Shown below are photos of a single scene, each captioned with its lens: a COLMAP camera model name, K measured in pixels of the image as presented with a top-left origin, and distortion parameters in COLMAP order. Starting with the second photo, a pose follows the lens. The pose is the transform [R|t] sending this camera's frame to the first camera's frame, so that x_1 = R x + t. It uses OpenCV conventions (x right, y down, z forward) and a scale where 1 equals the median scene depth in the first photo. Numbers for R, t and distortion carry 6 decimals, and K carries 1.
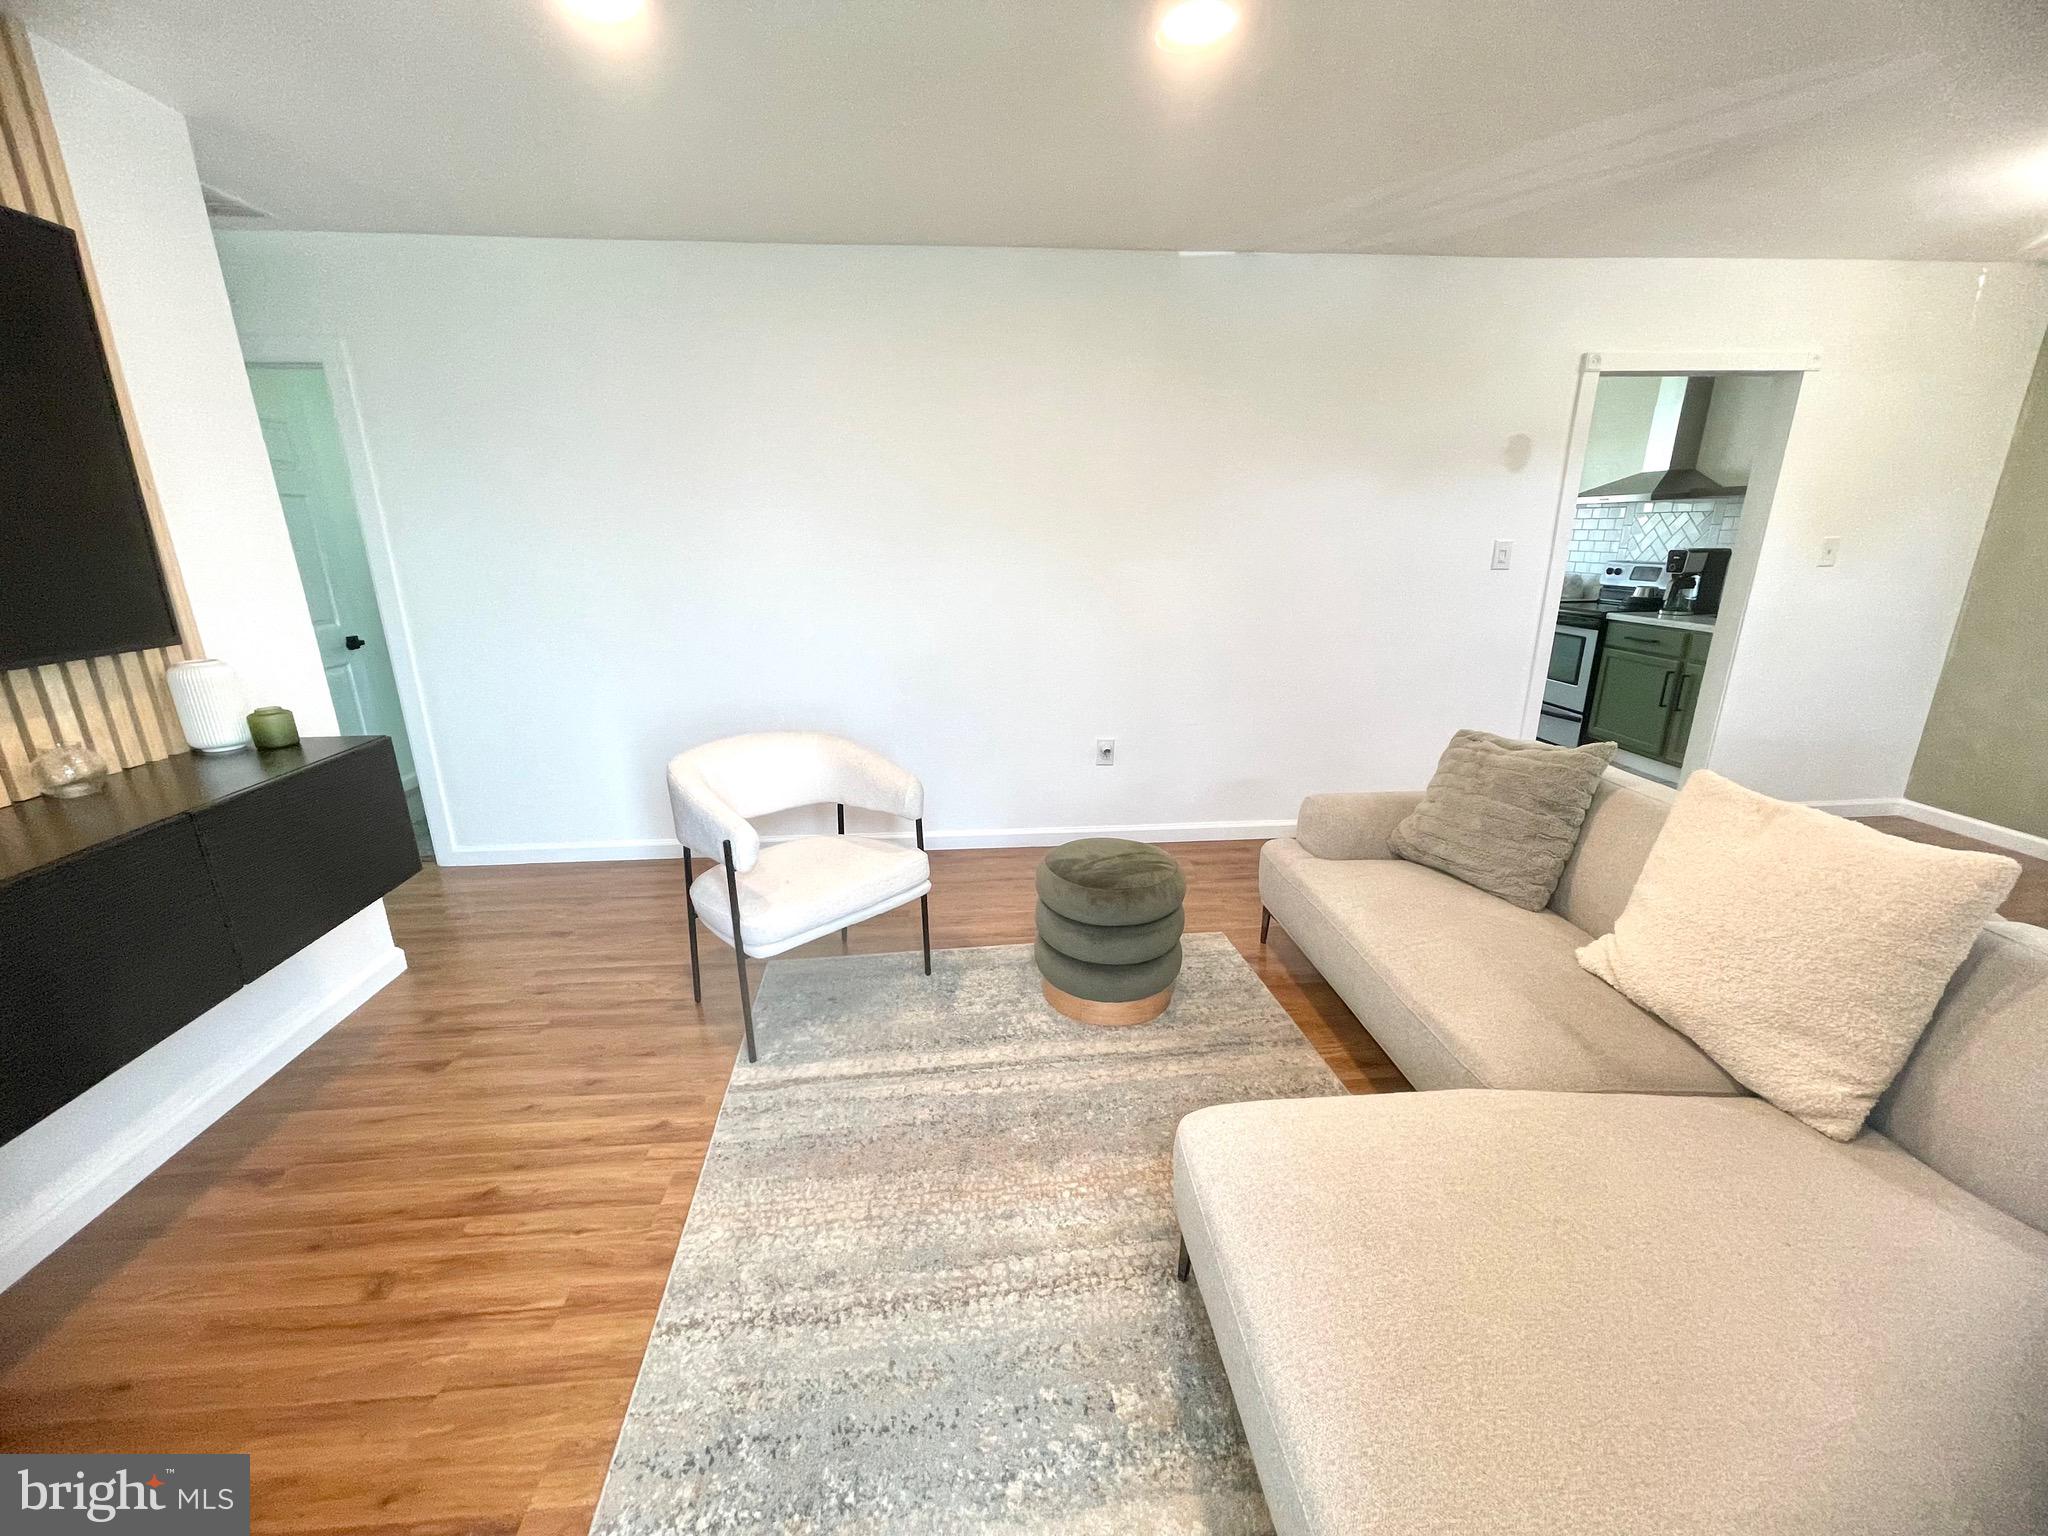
lens RADIAL K [[827.7, 0, 1022.2], [0, 827.7, 775.4], [0, 0, 1]] dist [-0.002580, -0.000144]
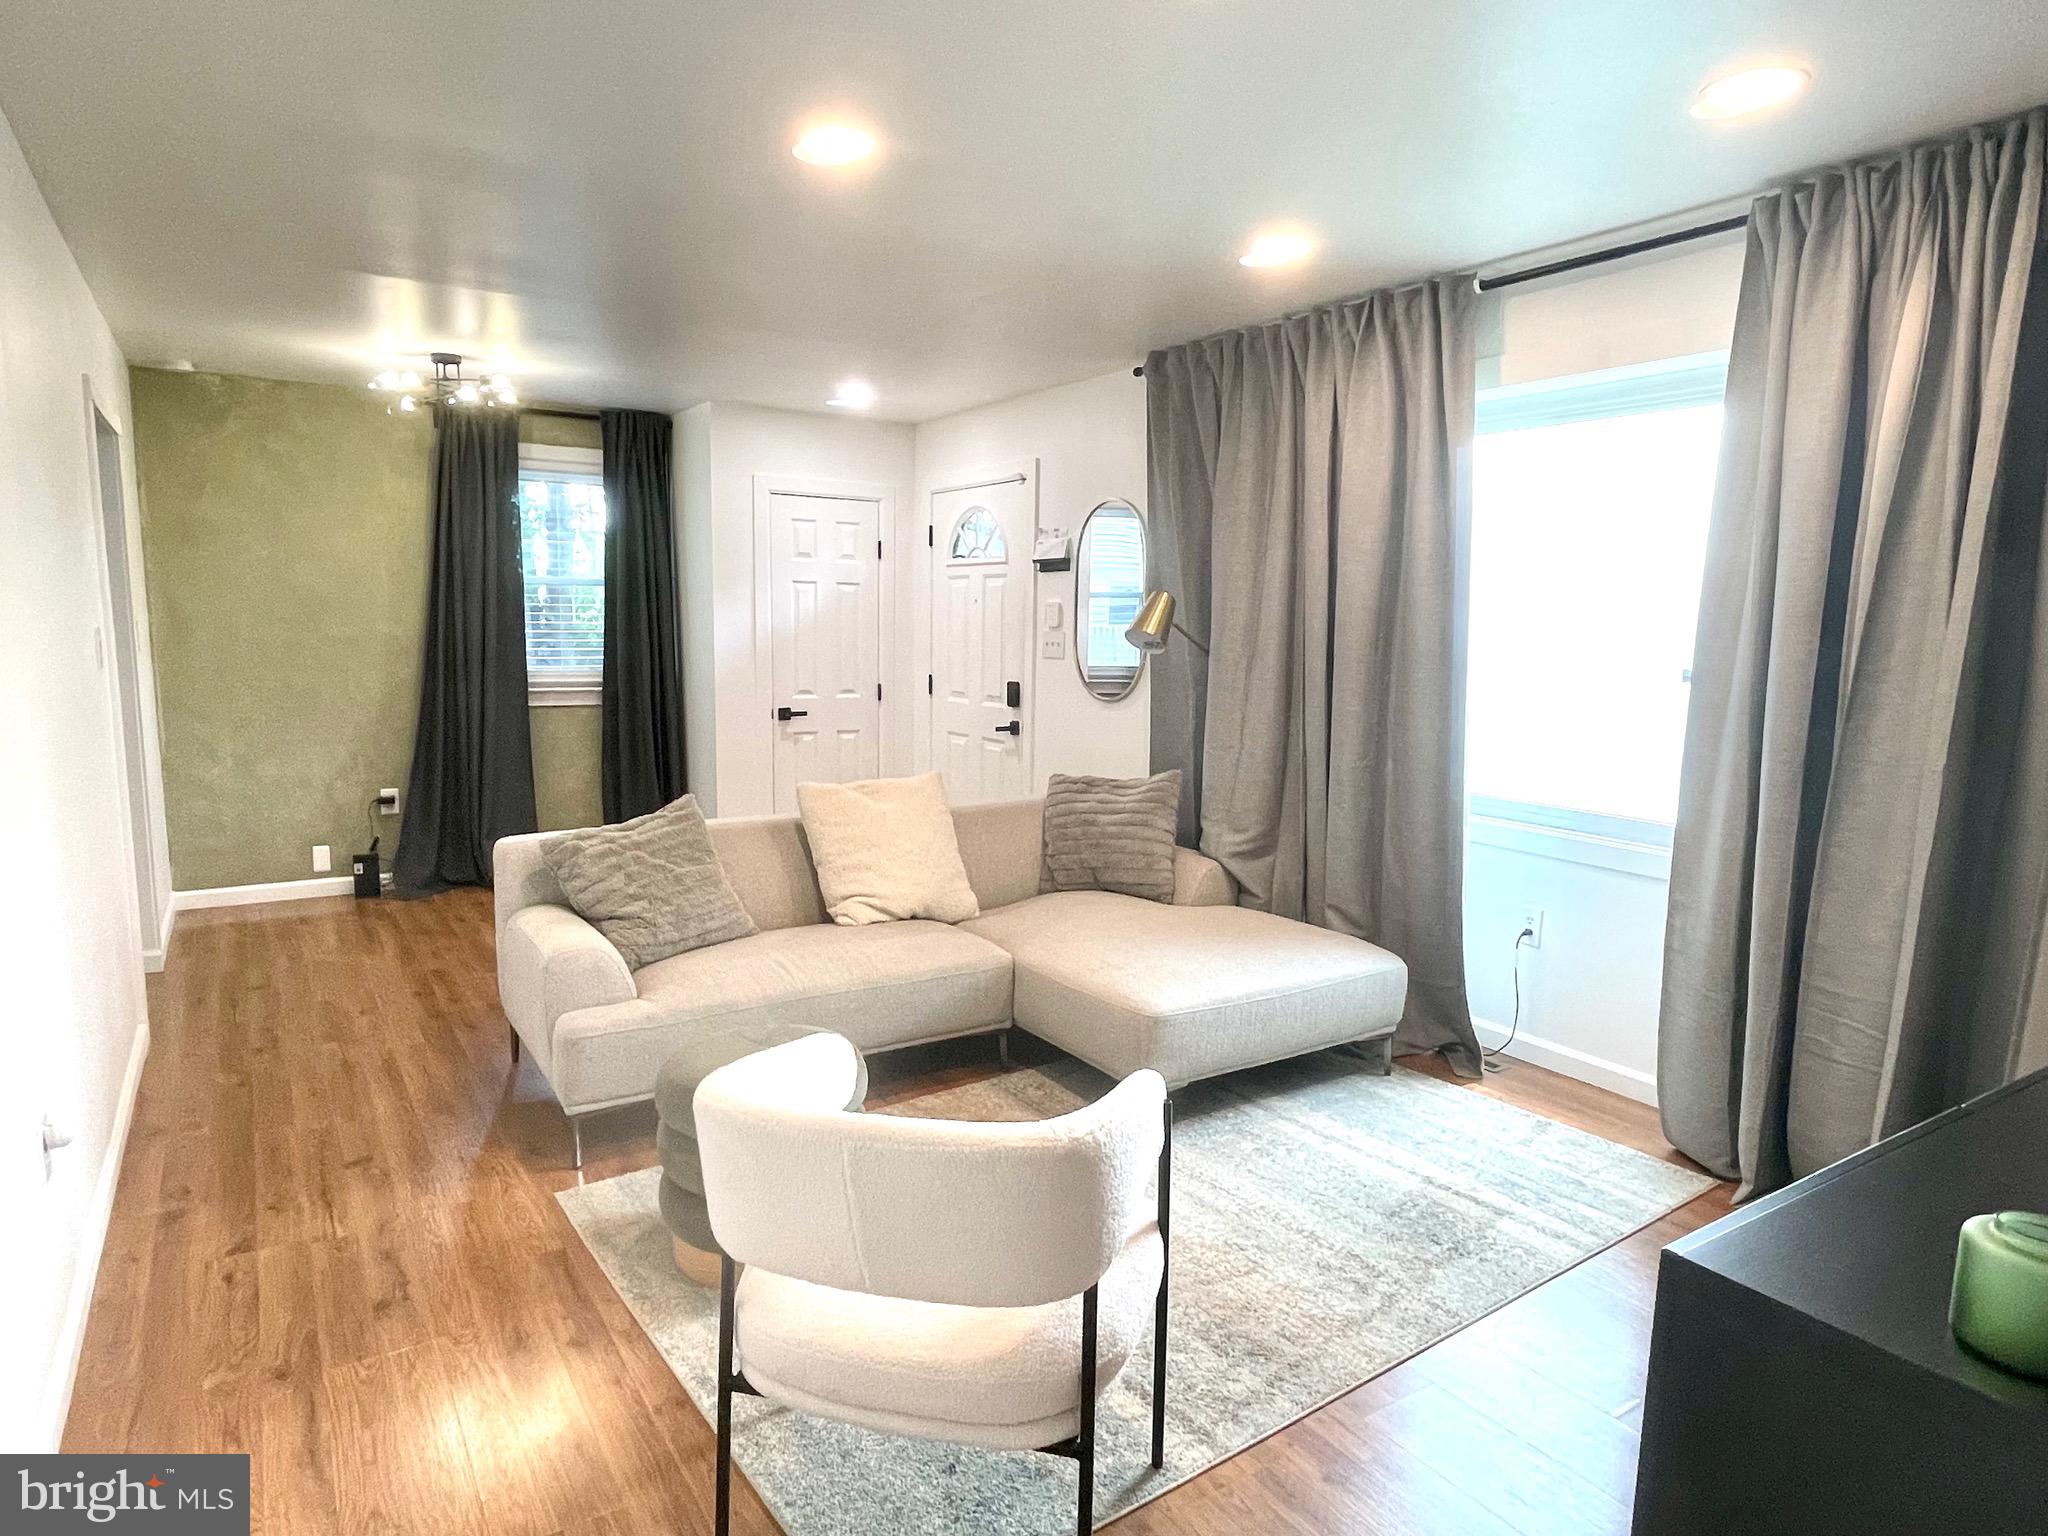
lens RADIAL K [[1202.8, 0, 1014.4], [0, 1202.8, 768.3], [0, 0, 1]] dist [0.007167, 0.000496]
pose [[-0.466530, -0.116882, 0.876749, -1.467378], [0.250370, 0.933240, 0.257638, -0.580306], [-0.848331, 0.339707, -0.406121, 1.882142]]
